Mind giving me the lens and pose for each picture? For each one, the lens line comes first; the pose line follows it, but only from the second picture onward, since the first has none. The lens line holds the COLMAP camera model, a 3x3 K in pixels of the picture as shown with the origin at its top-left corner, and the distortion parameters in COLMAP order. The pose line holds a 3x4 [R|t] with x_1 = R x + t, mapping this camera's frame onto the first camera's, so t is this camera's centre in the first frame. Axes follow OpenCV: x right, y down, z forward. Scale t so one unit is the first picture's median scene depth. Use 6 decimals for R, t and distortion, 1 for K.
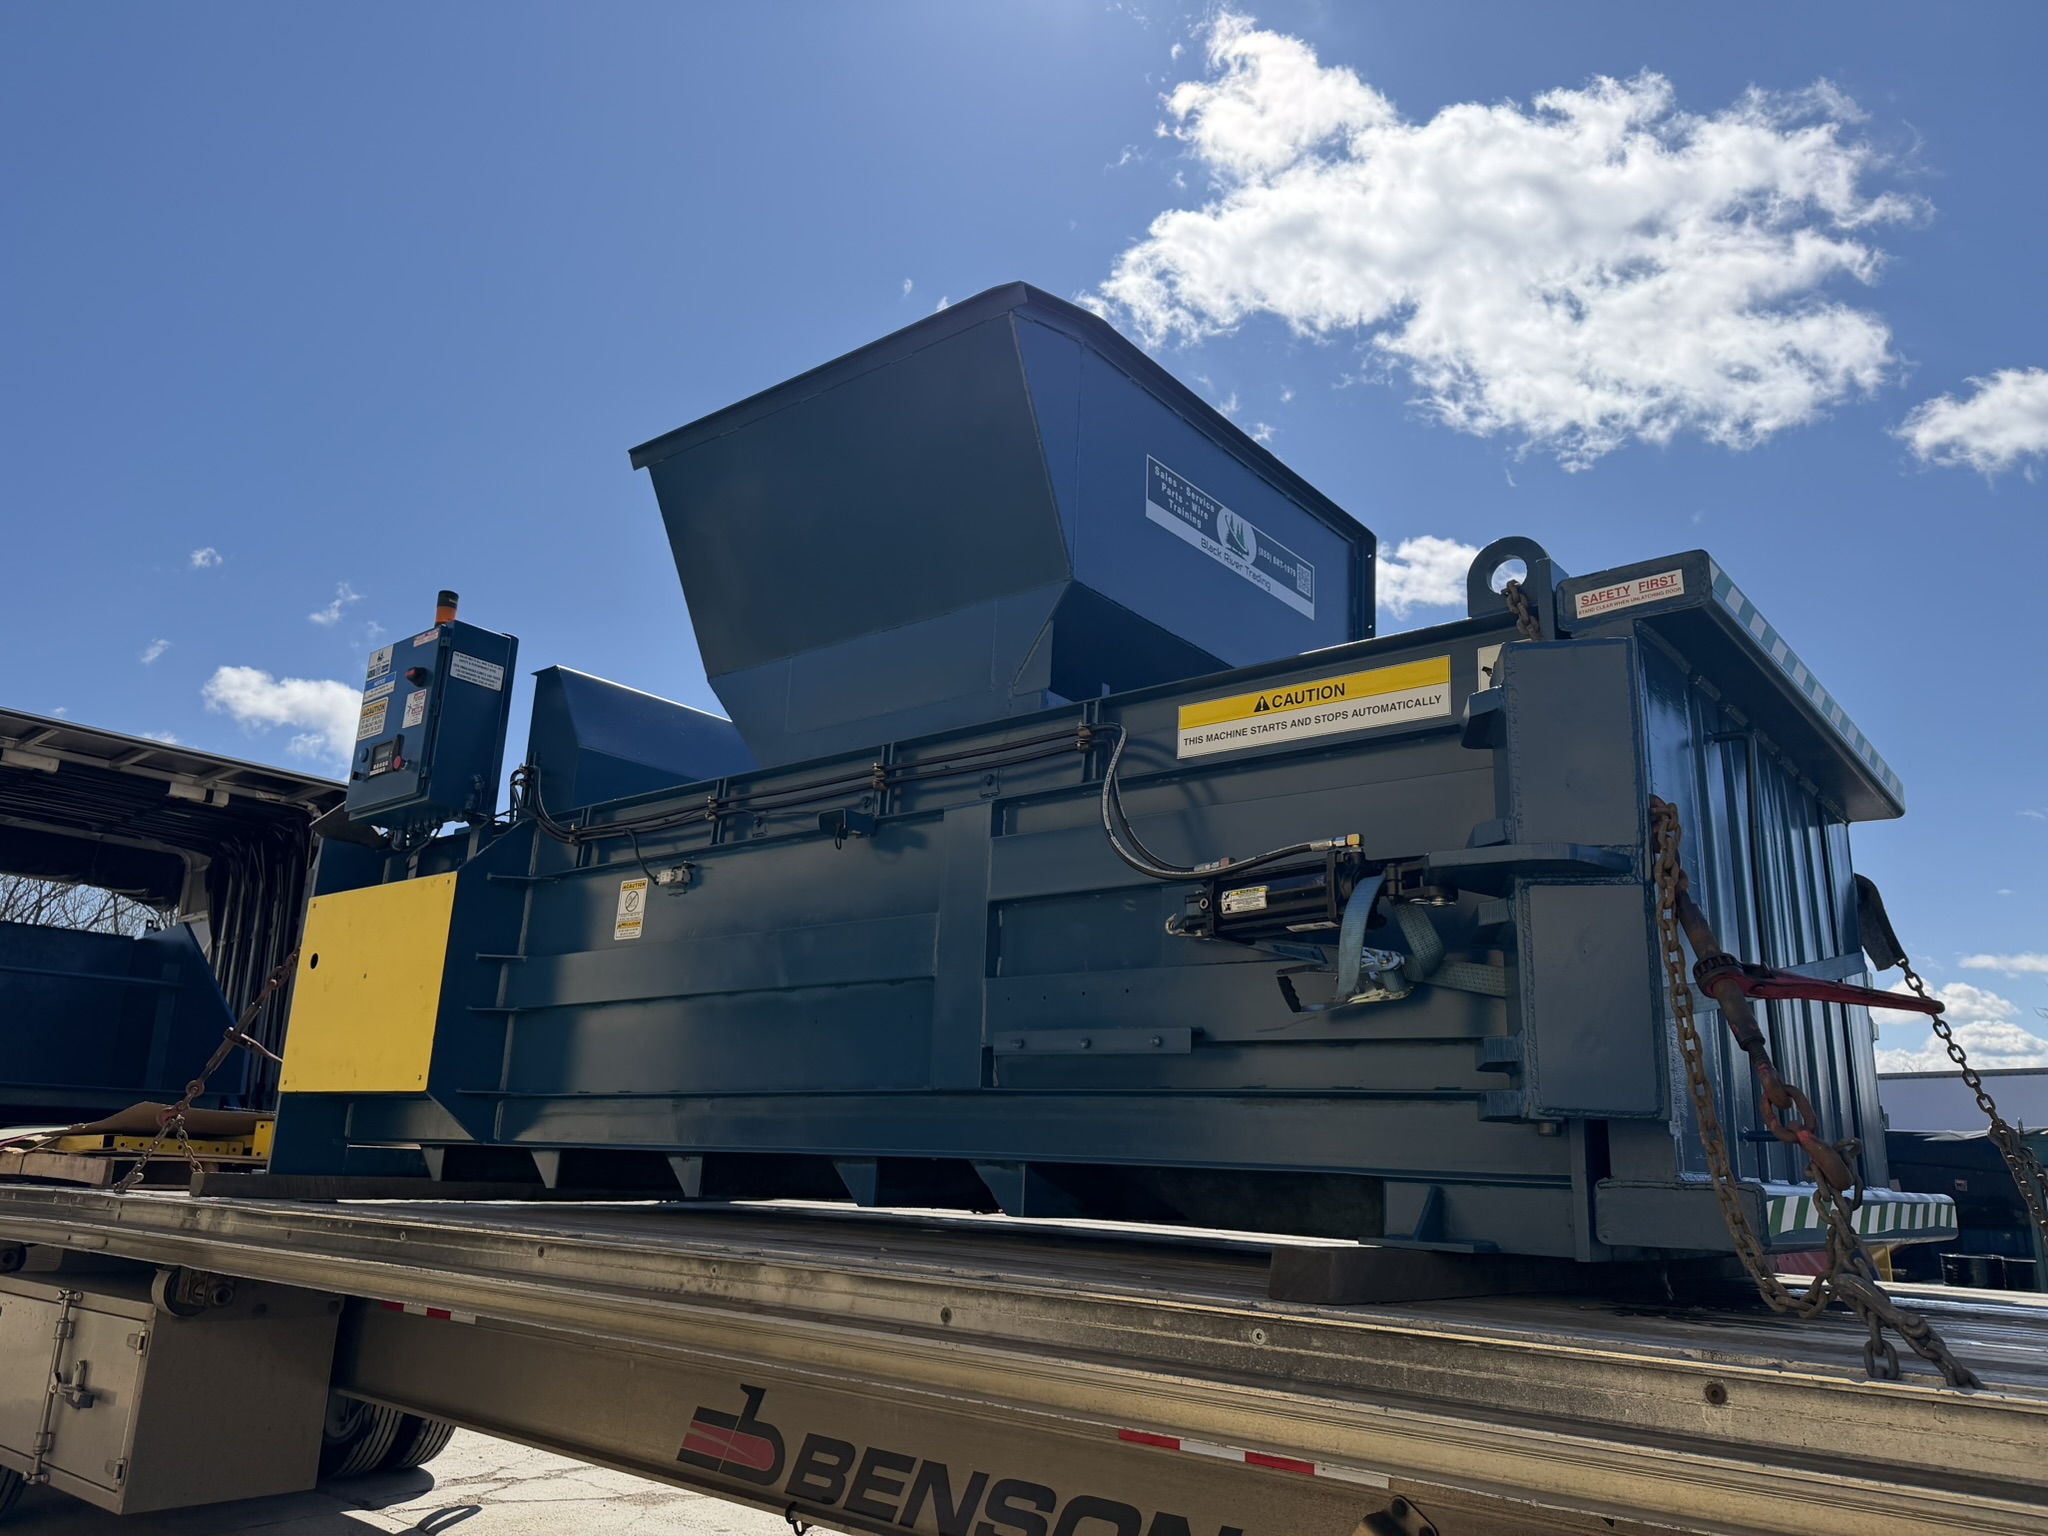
lens RADIAL K [[1464.3, 0, 961.9], [0, 1464.3, 804.7], [0, 0, 1]] dist [0.001072, -0.003659]
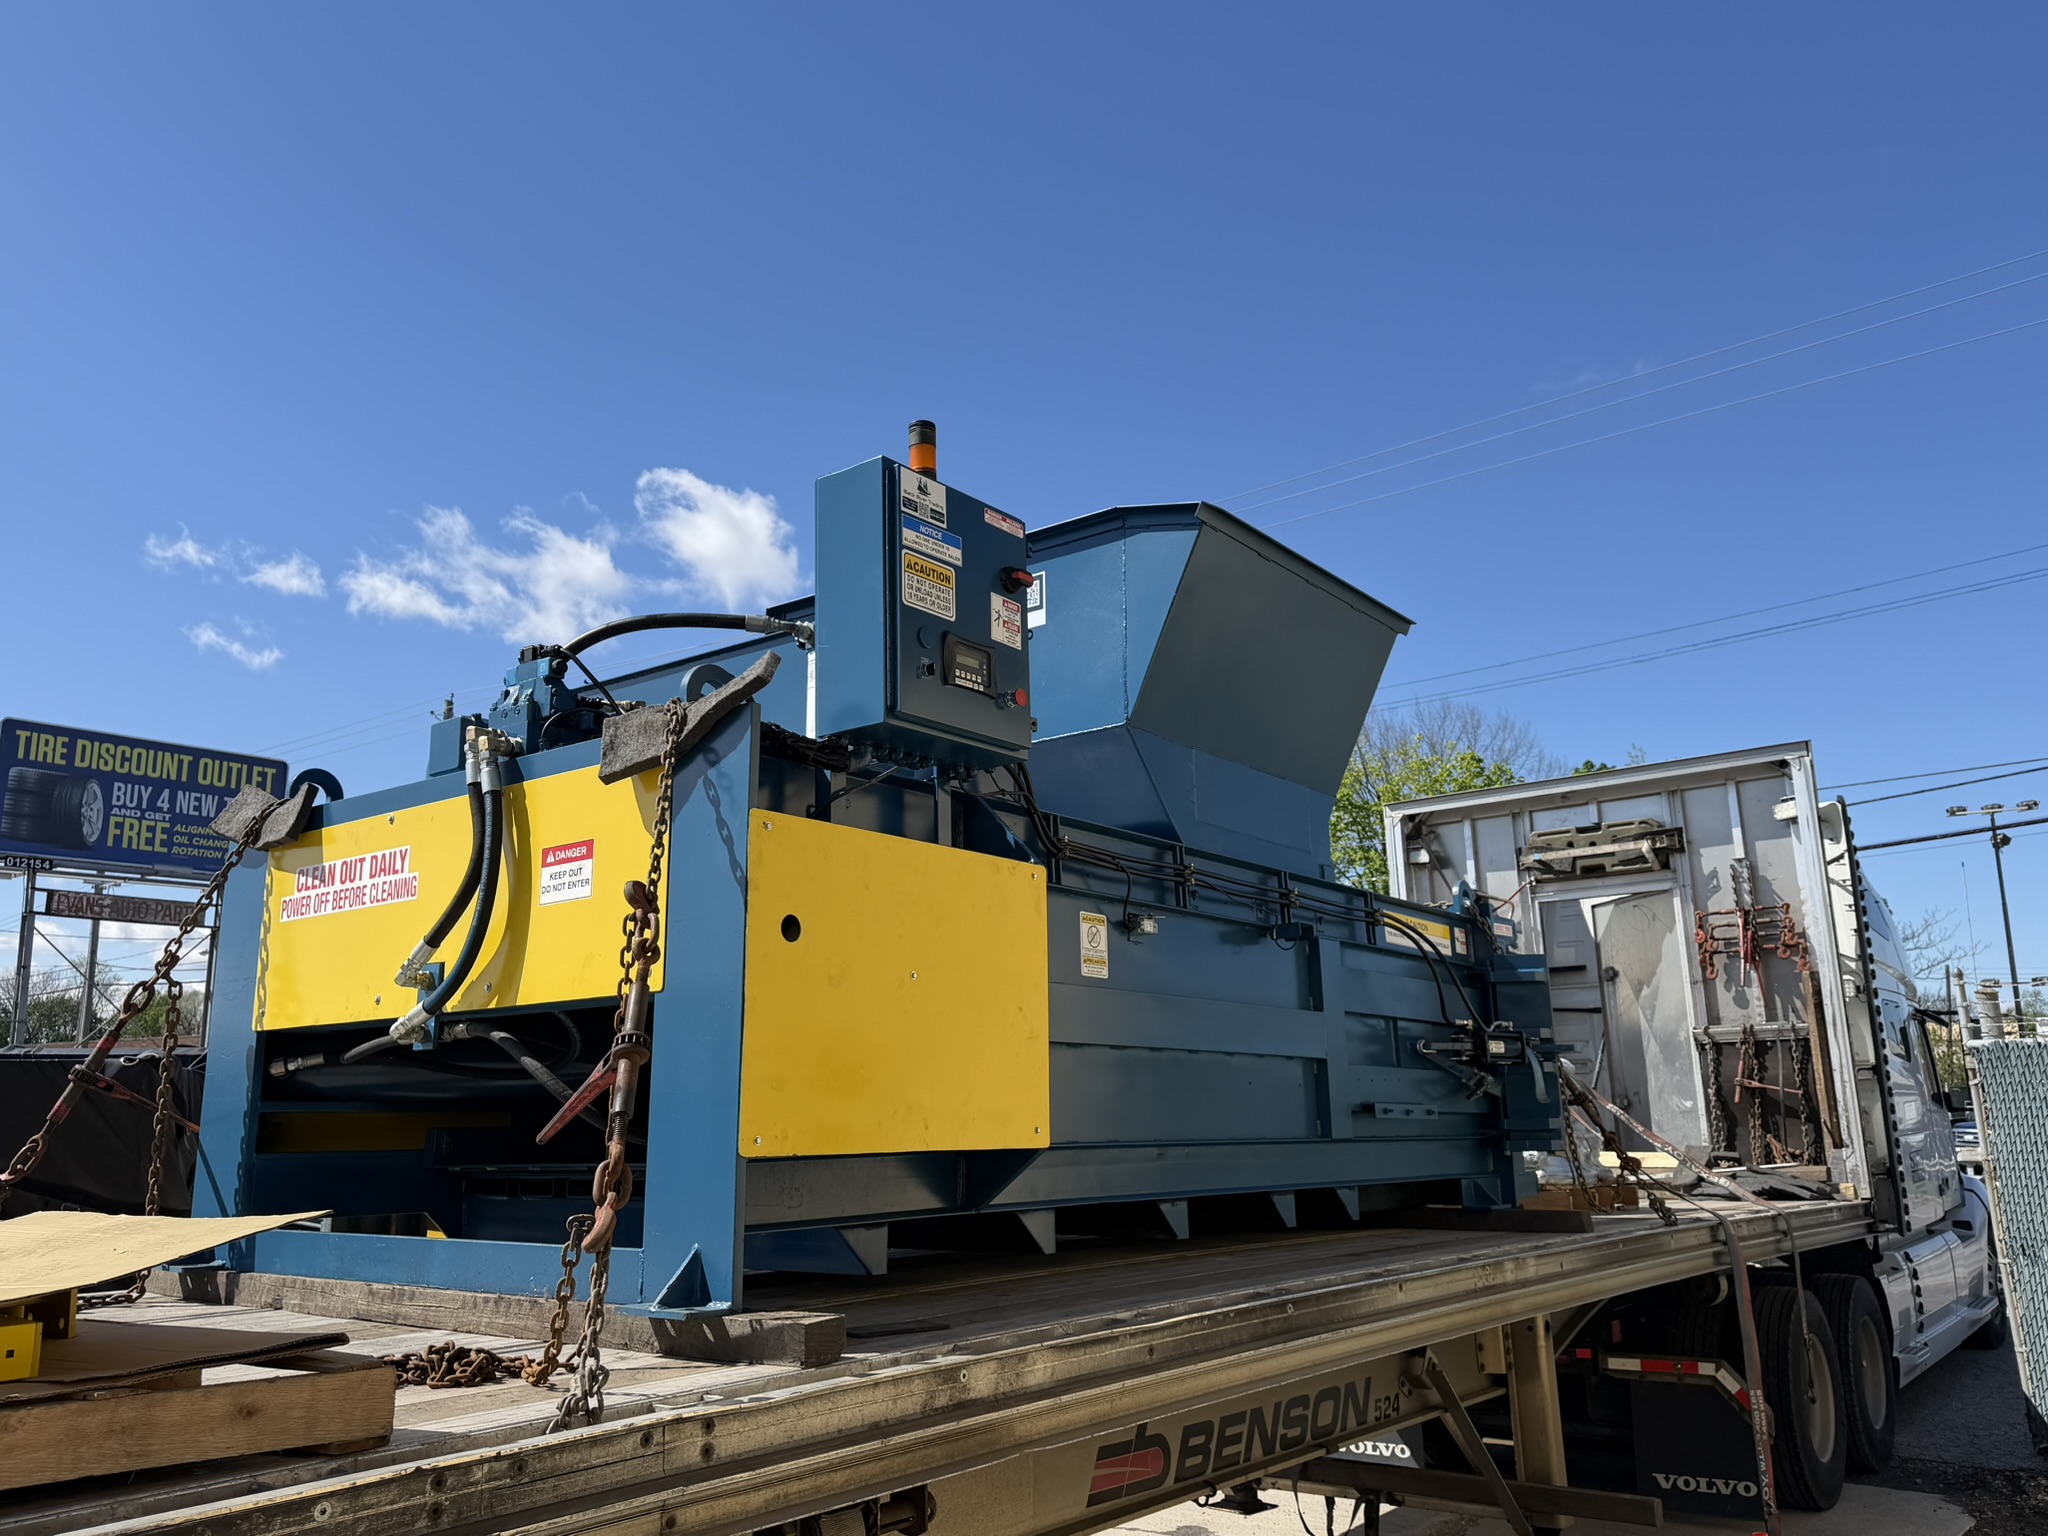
lens RADIAL K [[1661.0, 0, 1024.0], [0, 1661.0, 768.0], [0, 0, 1]] dist [0.014143, -0.000005]
pose [[-0.074830, 0.172256, 0.982206, -1.552671], [-0.234814, 0.954227, -0.185239, 0.206123], [-0.969156, -0.244497, -0.030956, 1.333437]]
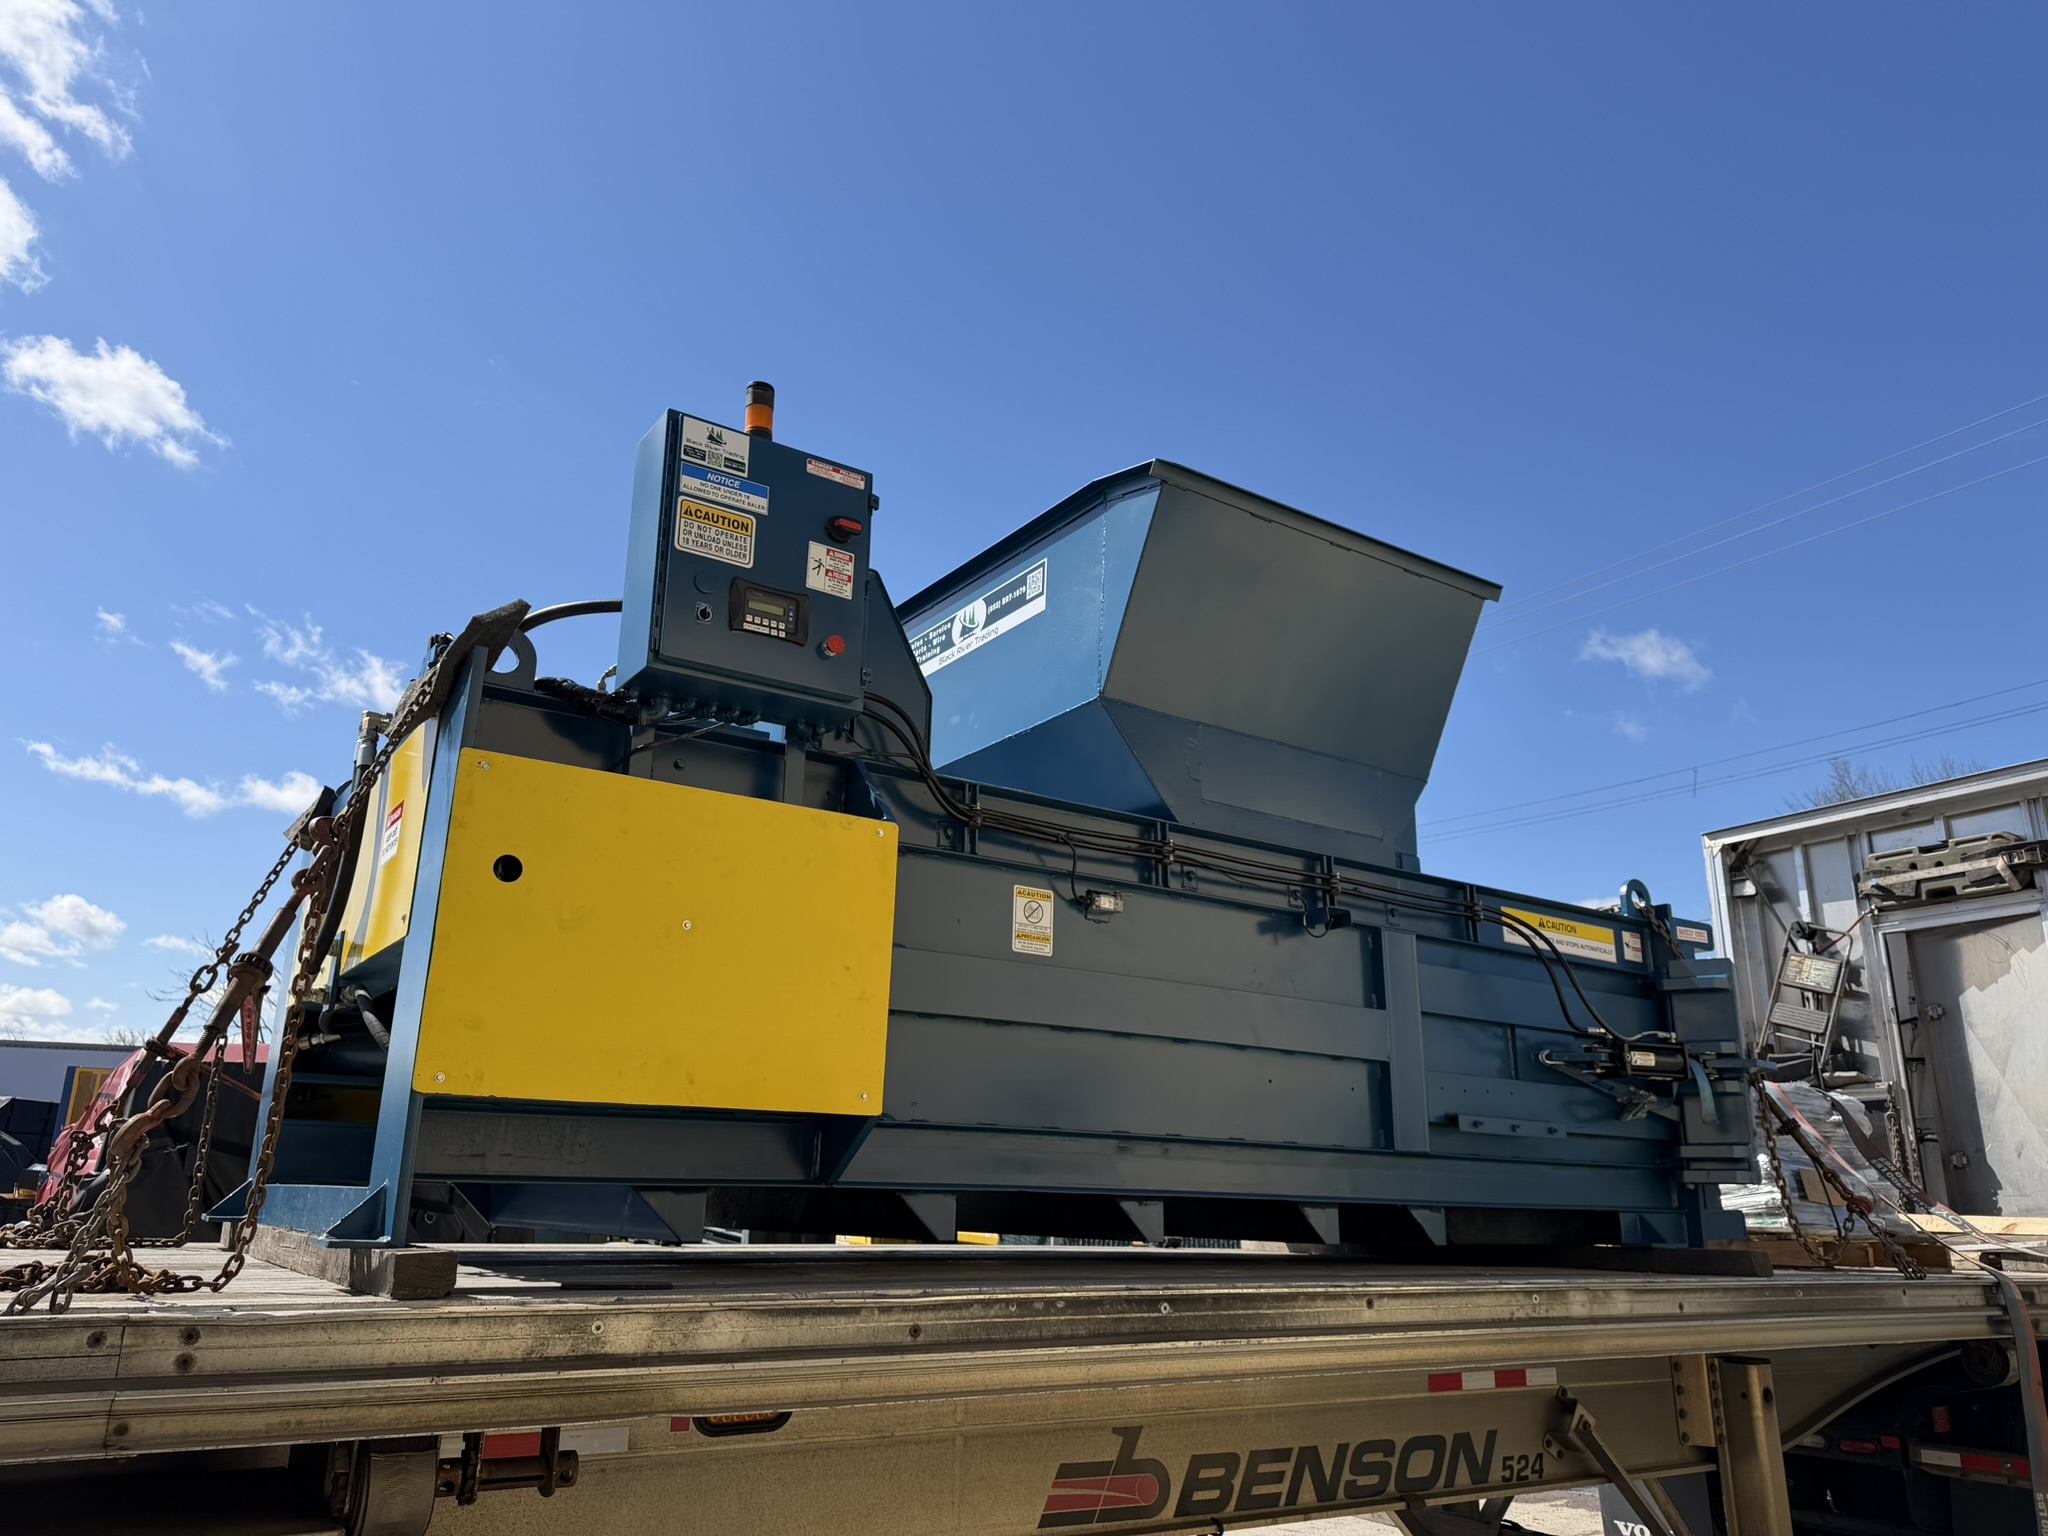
lens RADIAL K [[1527.1, 0, 1024.0], [0, 1527.1, 768.0], [0, 0, 1]] dist [0.006474, -0.009893]
pose [[0.248718, 0.232416, 0.940278, -1.356543], [-0.248090, 0.953685, -0.170106, 0.171641], [-0.936264, -0.190965, 0.294858, 0.904375]]
